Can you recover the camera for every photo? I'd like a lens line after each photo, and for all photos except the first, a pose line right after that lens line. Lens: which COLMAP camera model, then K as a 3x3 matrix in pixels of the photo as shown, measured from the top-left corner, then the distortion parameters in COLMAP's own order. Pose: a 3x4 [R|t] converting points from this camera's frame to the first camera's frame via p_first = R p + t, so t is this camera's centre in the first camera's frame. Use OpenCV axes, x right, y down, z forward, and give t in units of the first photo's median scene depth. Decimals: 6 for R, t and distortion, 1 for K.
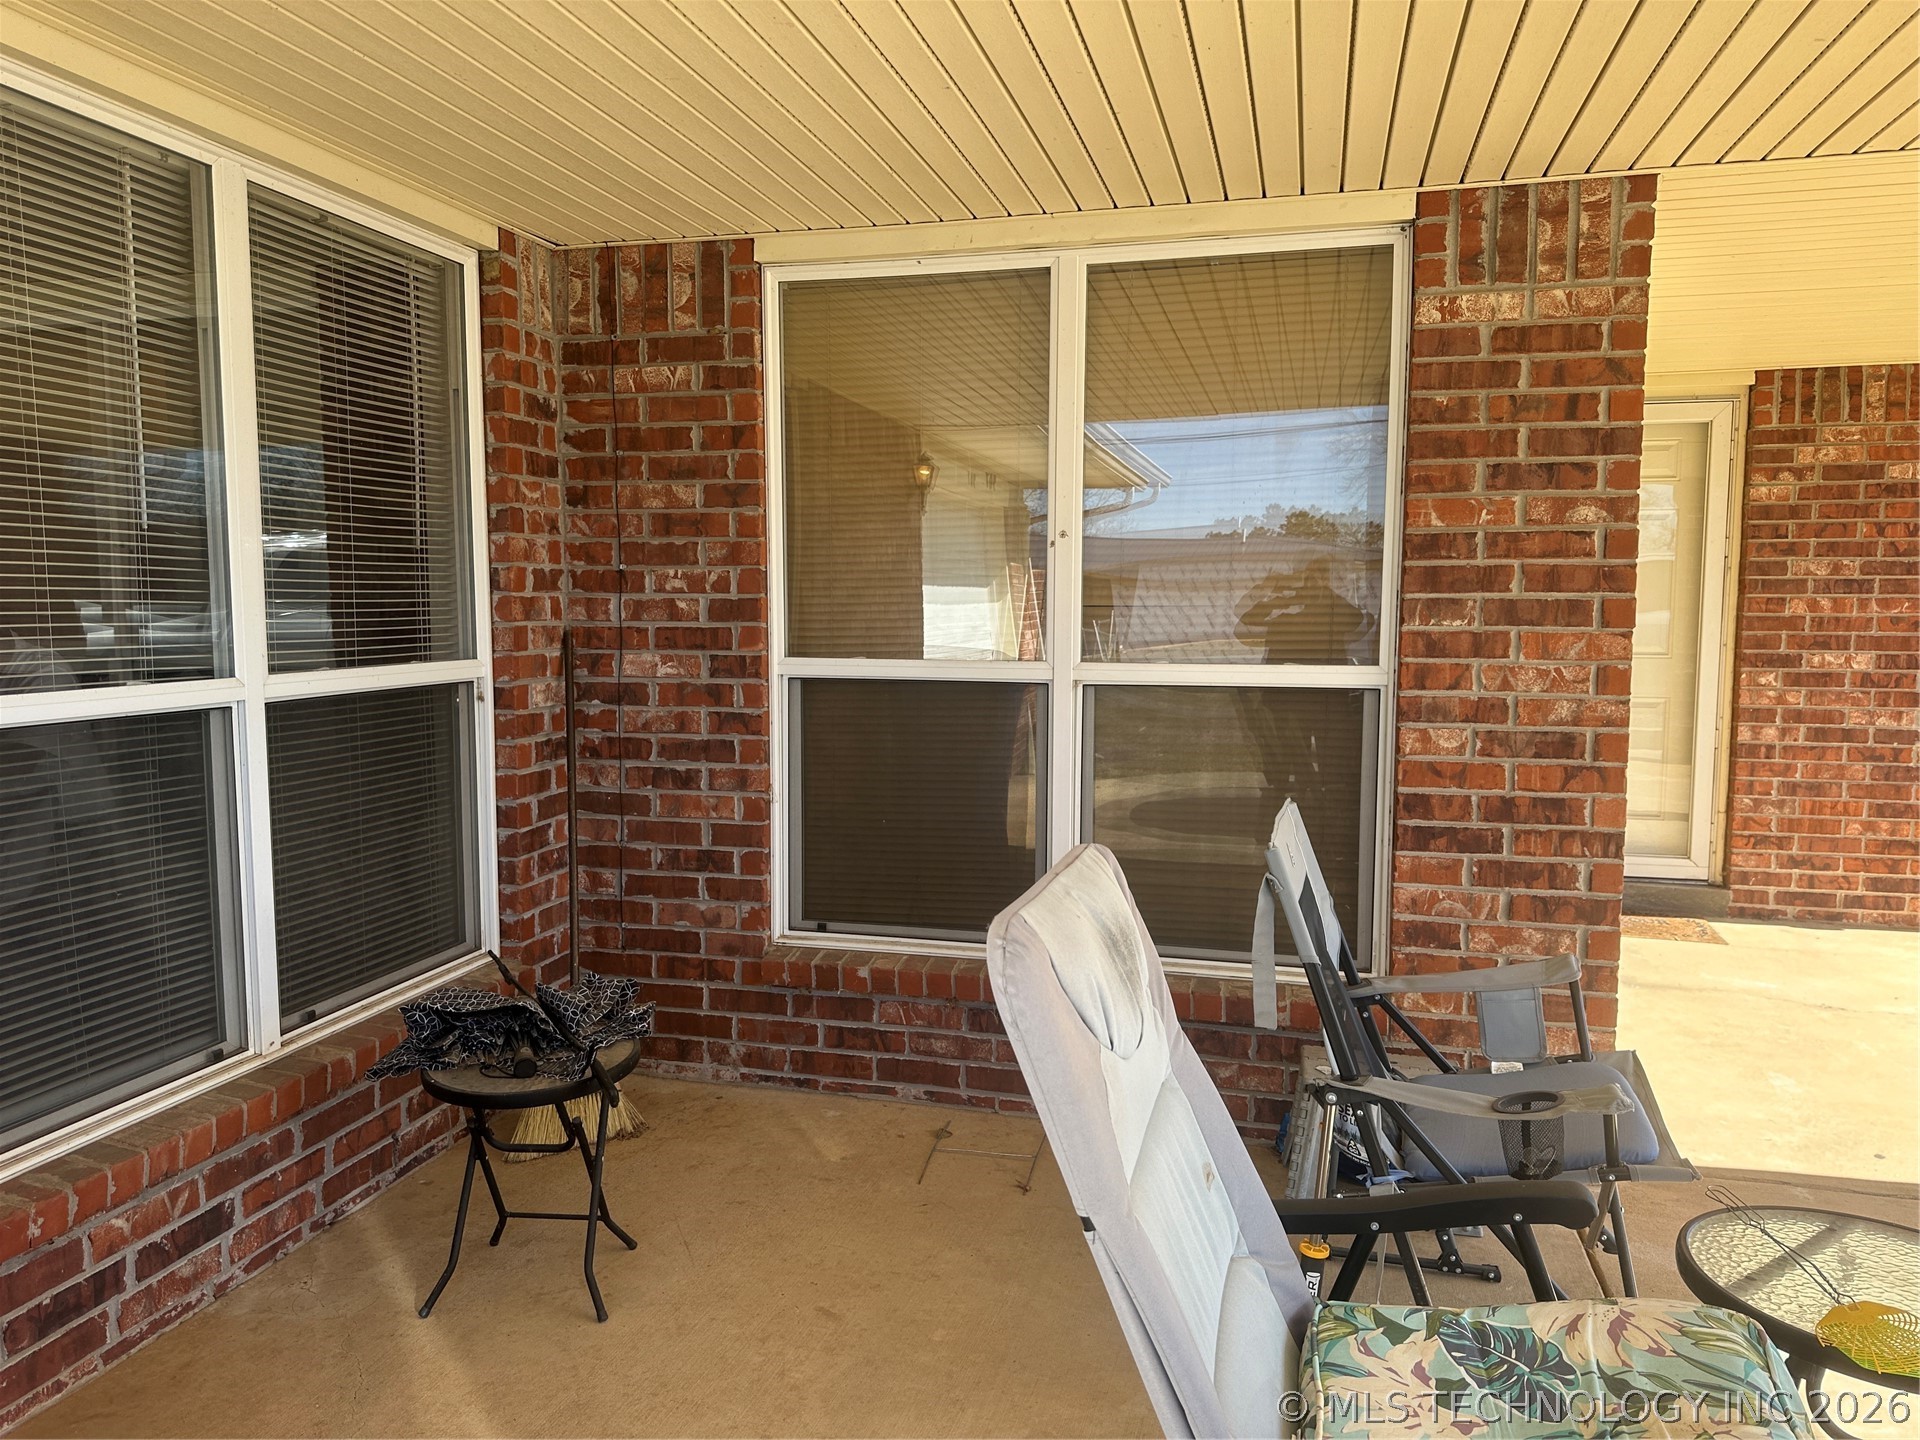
lens RADIAL K [[1356.5, 0, 952.2], [0, 1356.5, 724.1], [0, 0, 1]] dist [0.000458, -0.005163]
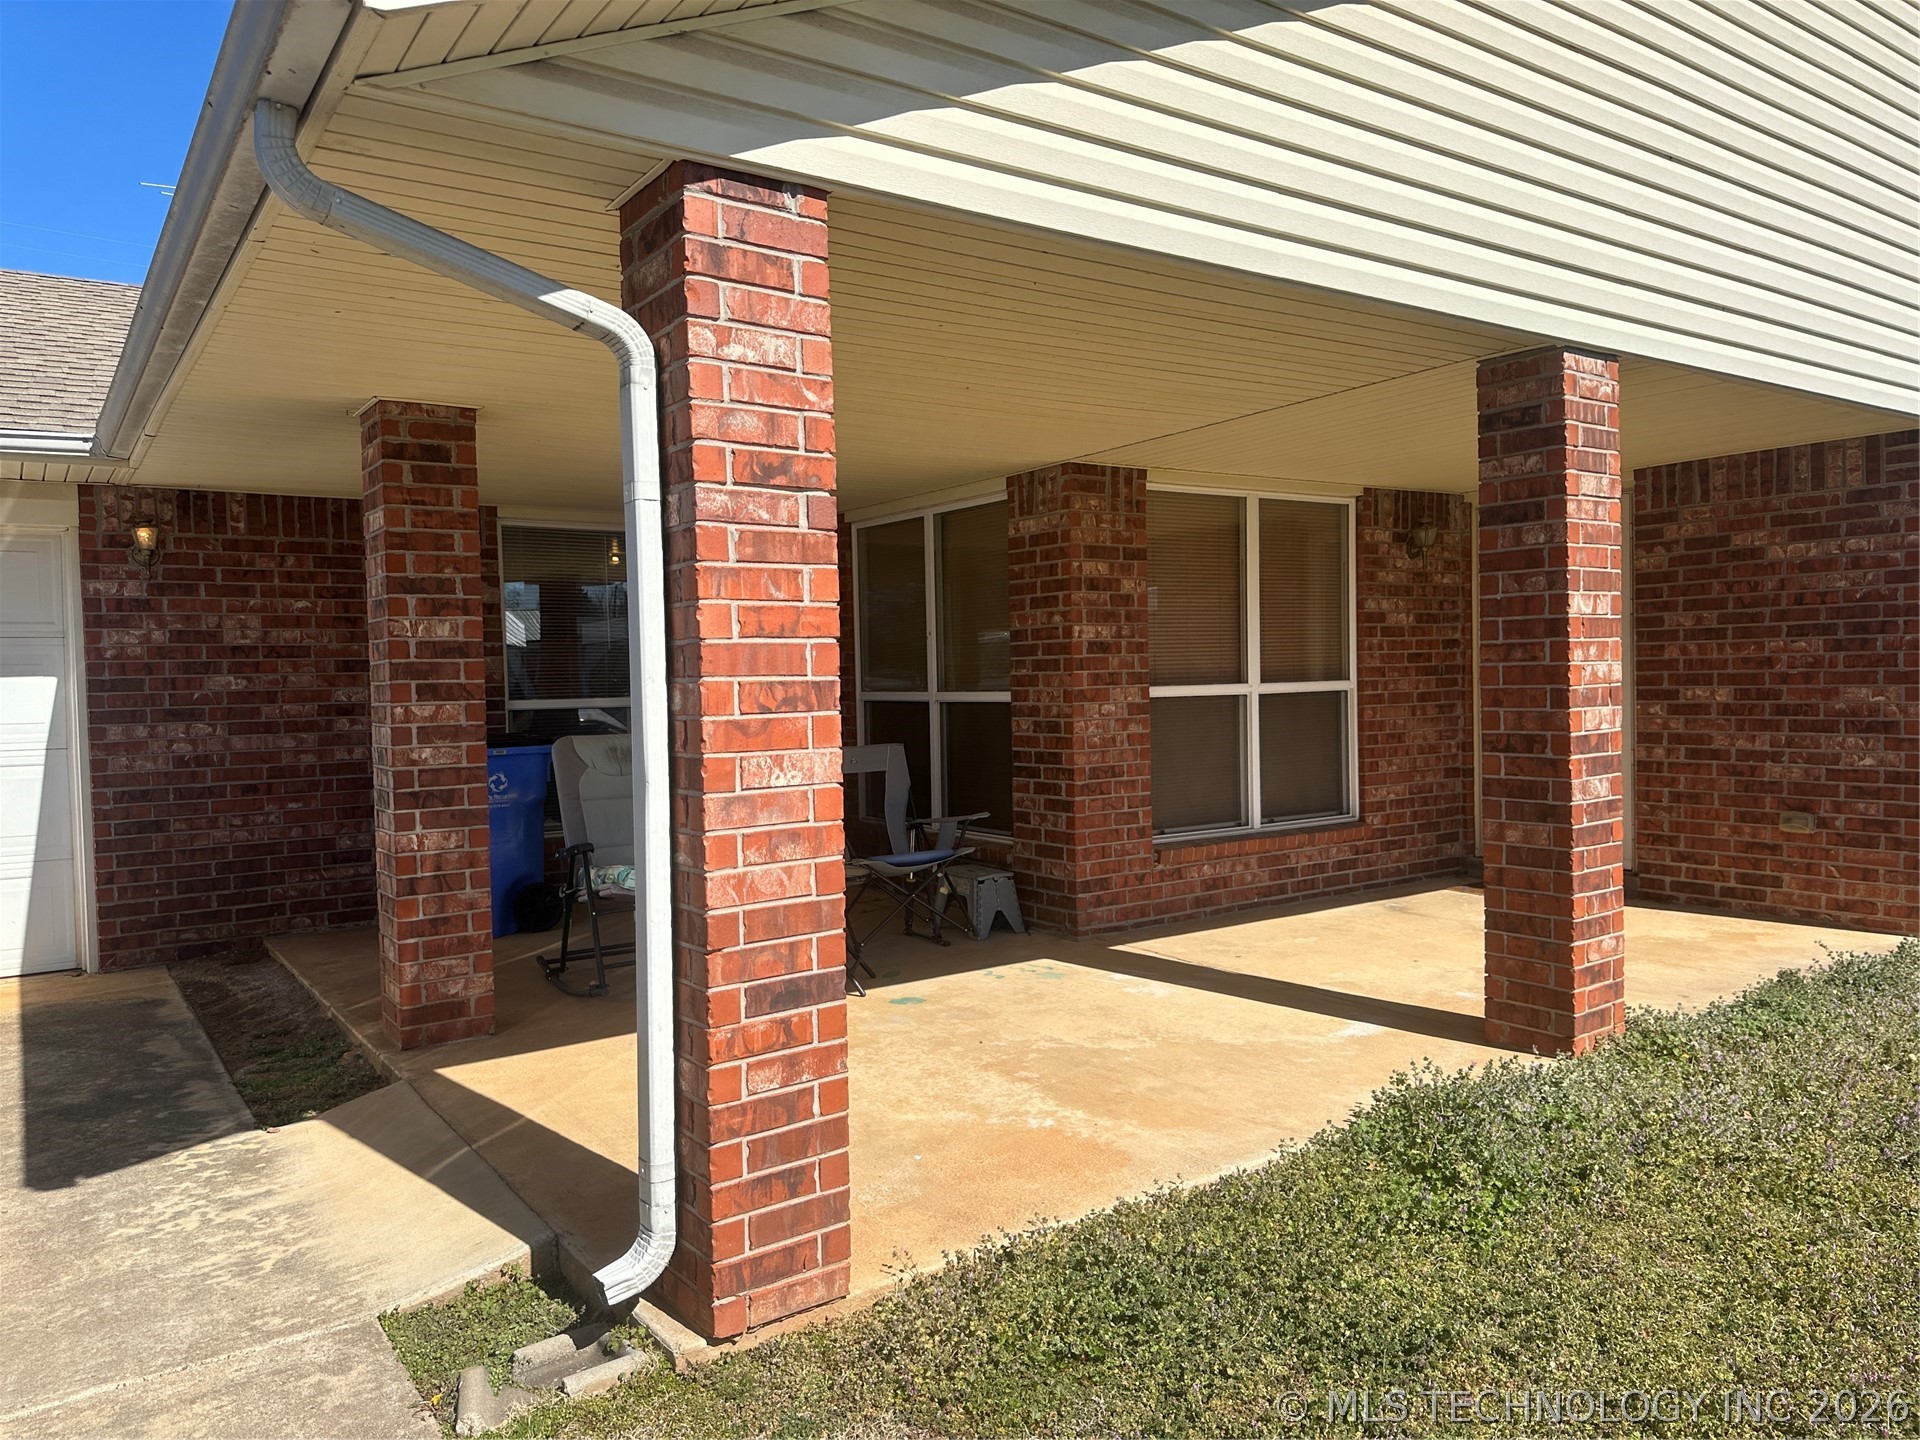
lens RADIAL K [[1357.1, 0, 960.0], [0, 1357.1, 720.0], [0, 0, 1]] dist [0.109132, -0.155076]
pose [[0.766188, 0.002813, -0.642610, 1.435637], [-0.037052, 0.998520, -0.039807, 0.079740], [0.641547, 0.054310, 0.765159, -0.610272]]
